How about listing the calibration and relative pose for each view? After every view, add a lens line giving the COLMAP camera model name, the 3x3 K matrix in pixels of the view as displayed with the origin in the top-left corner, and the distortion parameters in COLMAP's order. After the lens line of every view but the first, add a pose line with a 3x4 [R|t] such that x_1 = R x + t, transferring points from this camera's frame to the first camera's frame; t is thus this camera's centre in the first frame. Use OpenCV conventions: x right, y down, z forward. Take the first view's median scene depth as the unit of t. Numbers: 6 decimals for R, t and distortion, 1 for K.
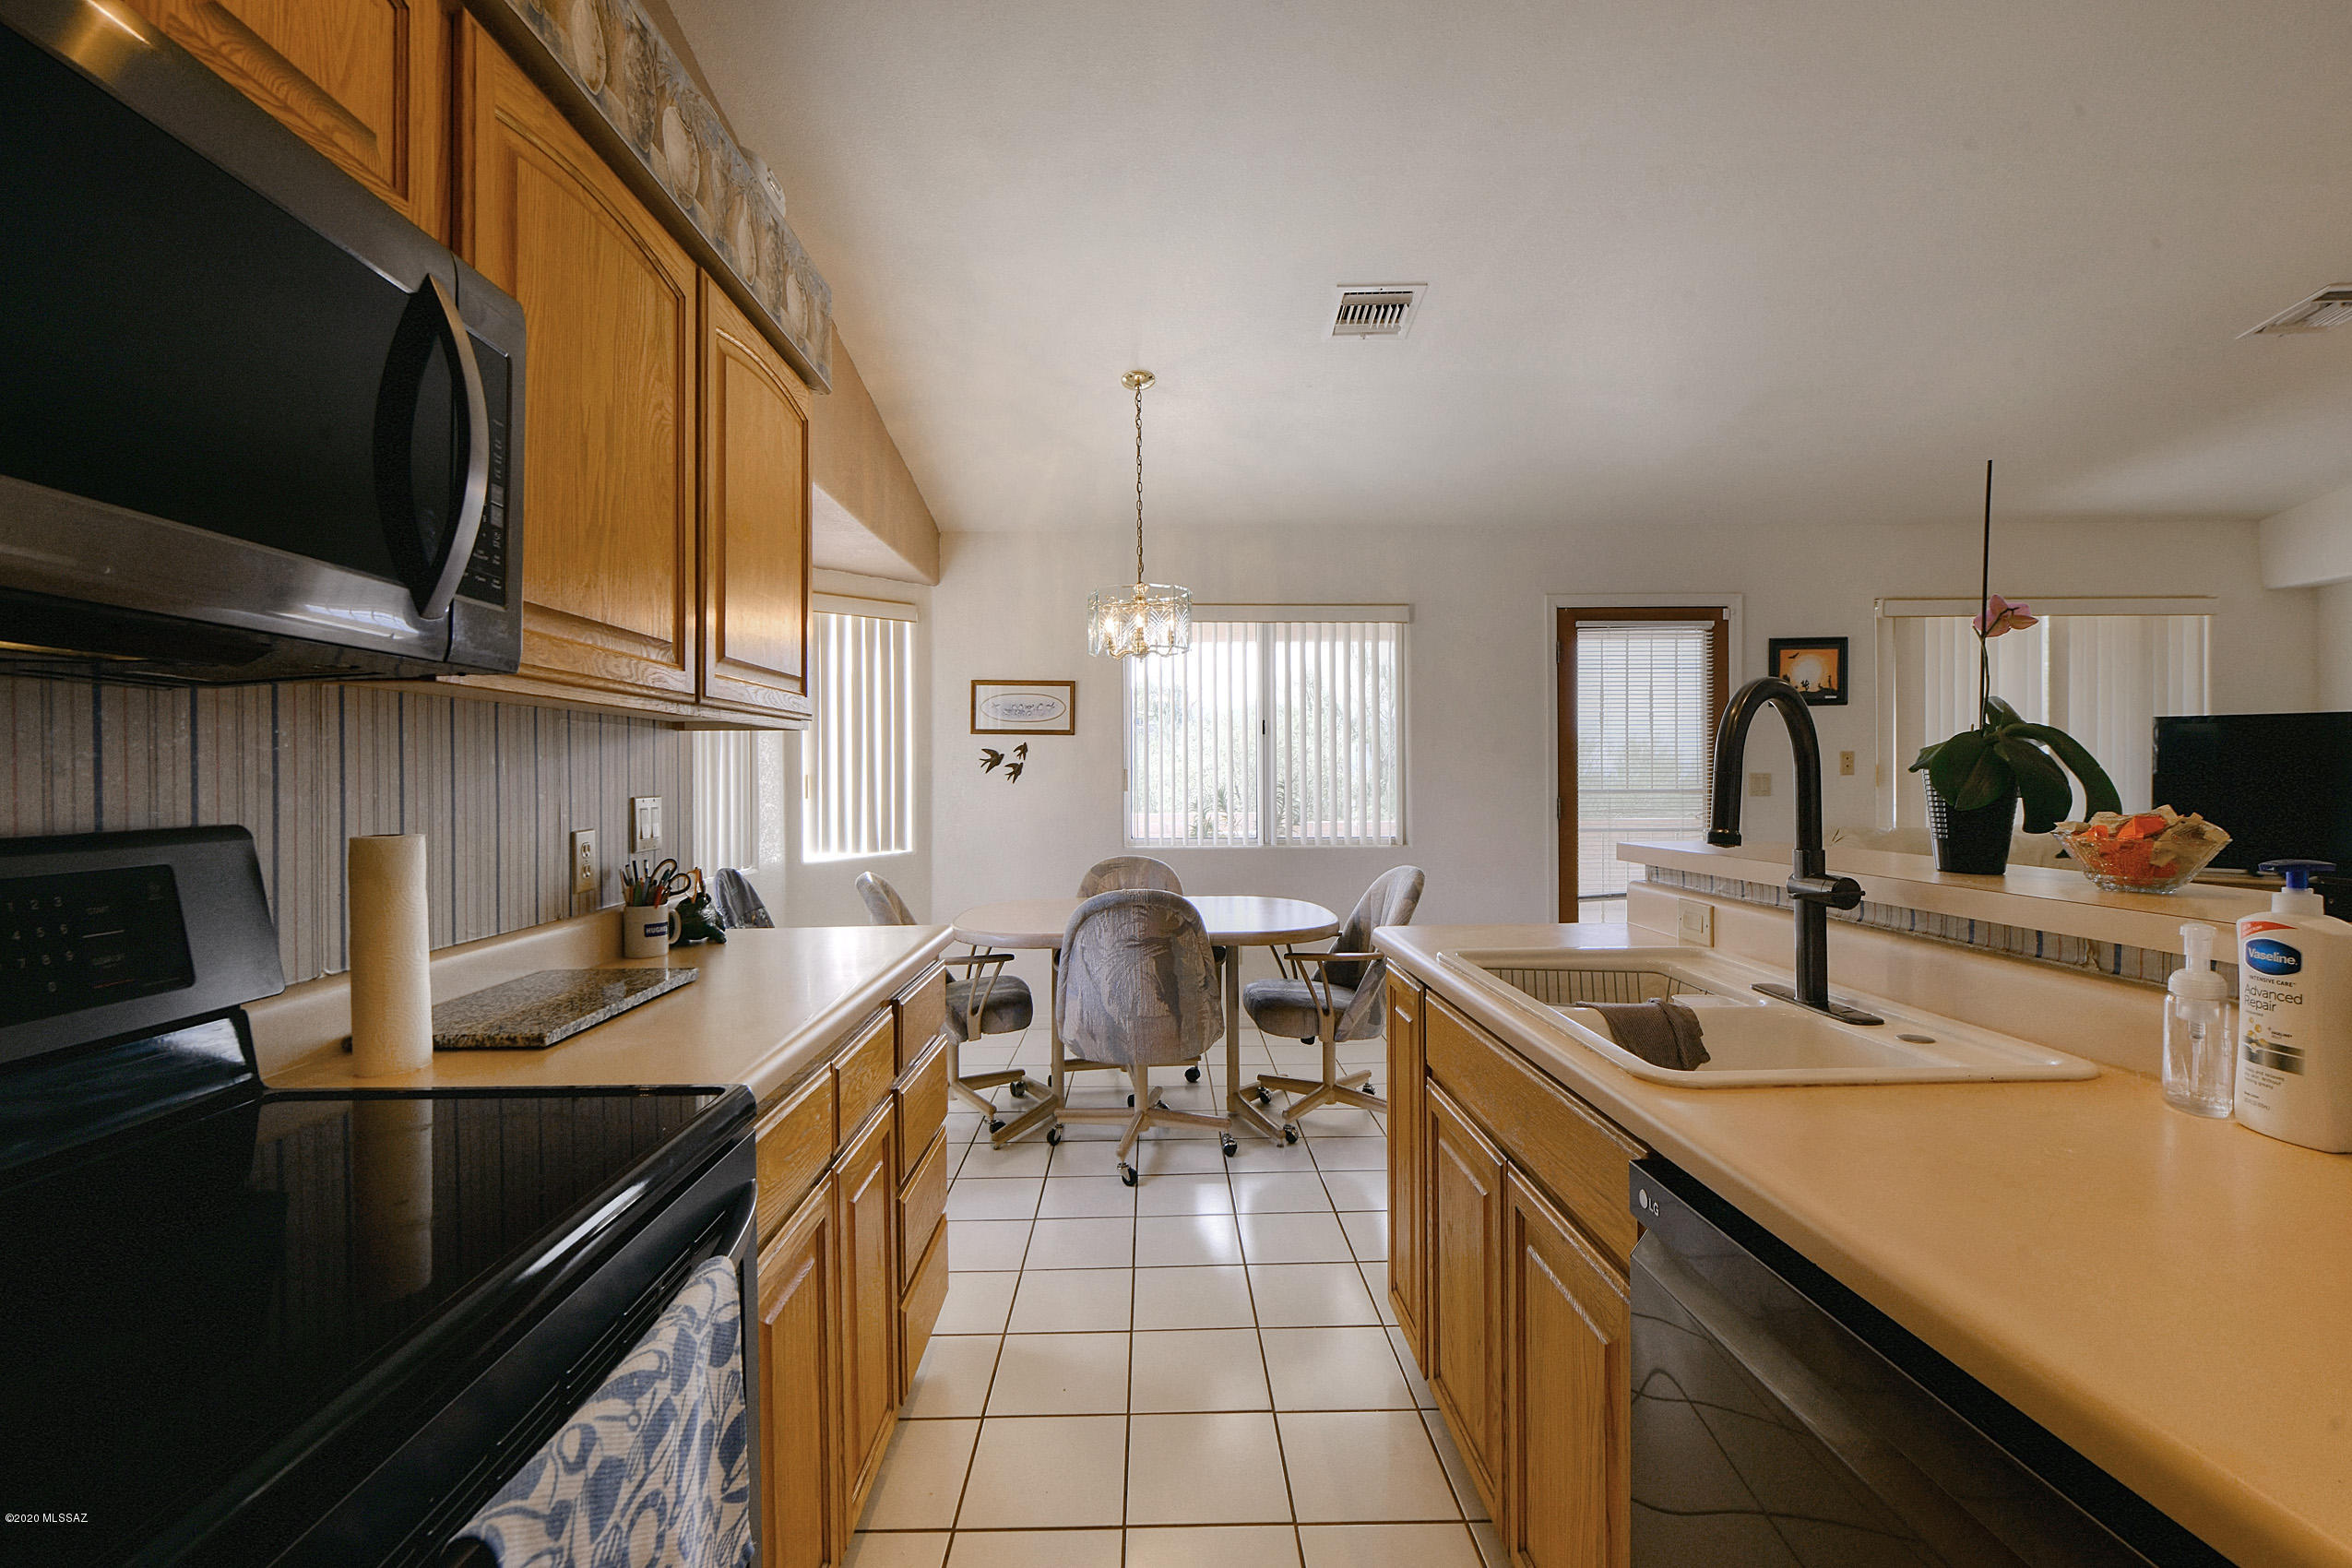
lens RADIAL K [[965.5, 0, 1176.0], [0, 965.5, 784.0], [0, 0, 1]] dist [0.000139, -0.000057]
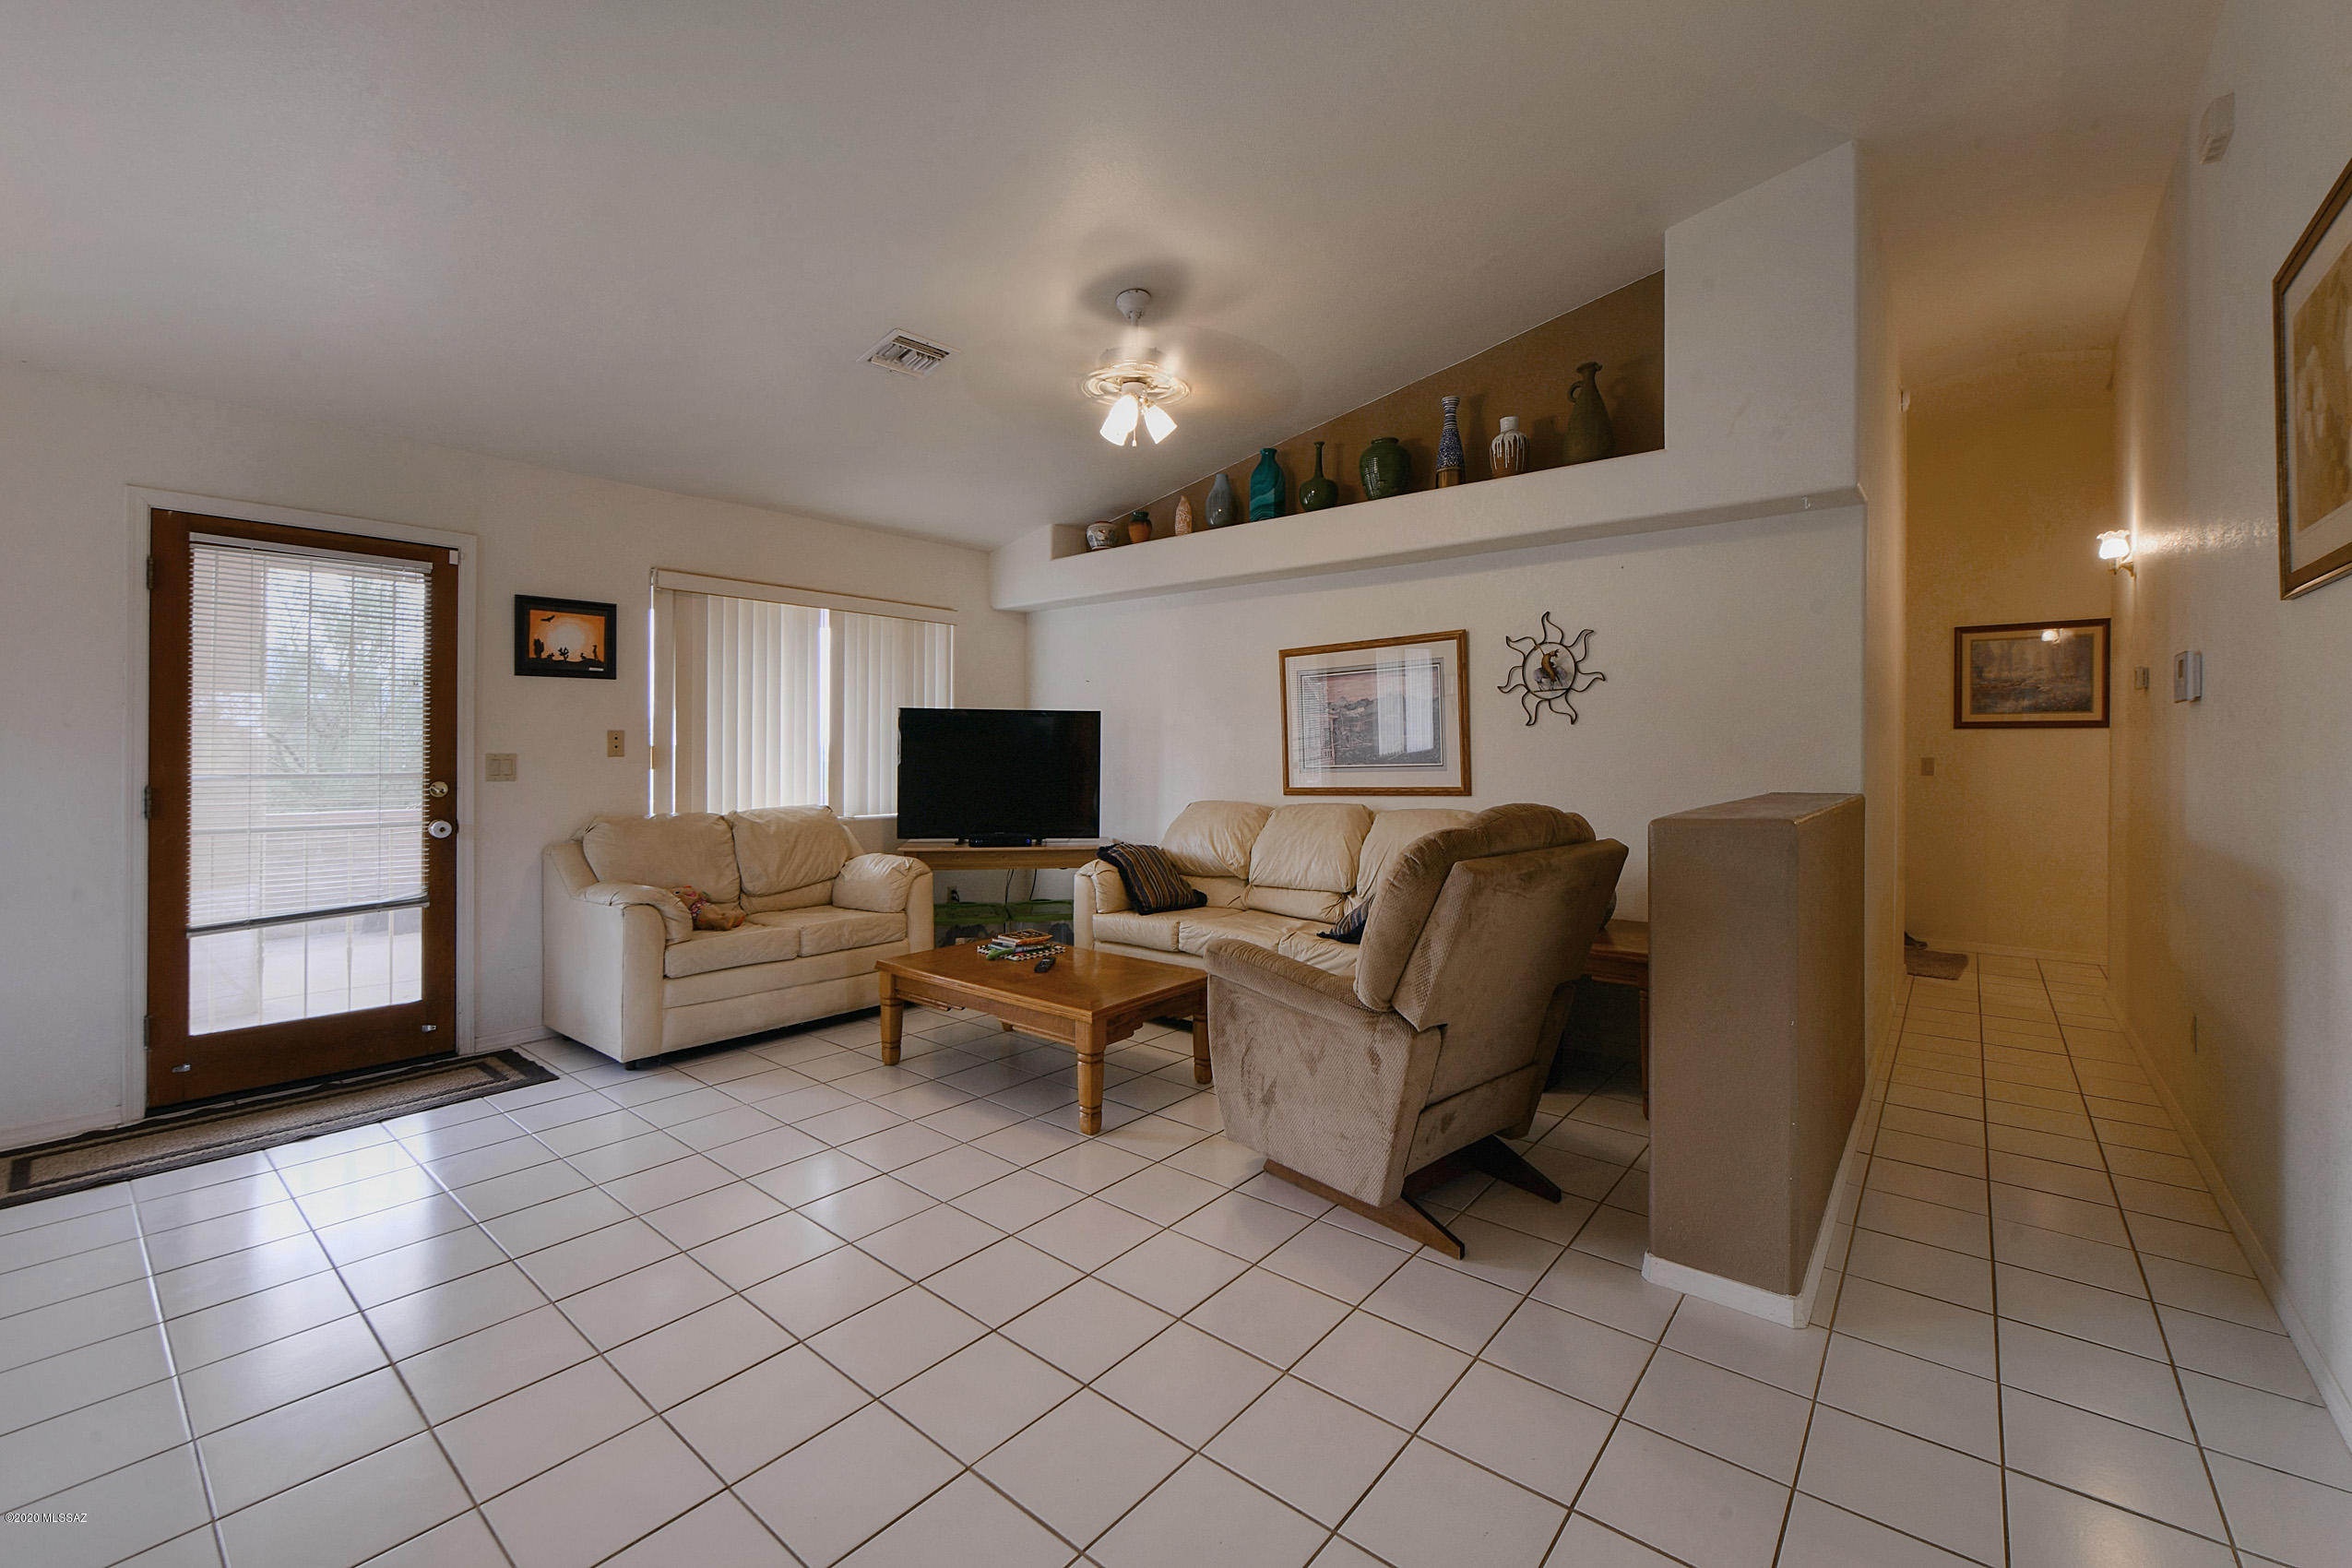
lens RADIAL K [[952.5, 0, 1174.9], [0, 952.5, 755.0], [0, 0, 1]] dist [-0.000683, -0.000243]
pose [[0.659750, 0.009423, 0.751426, 0.368965], [-0.004123, 0.999952, -0.008920, -0.004892], [-0.751474, 0.002787, 0.659757, 0.014007]]
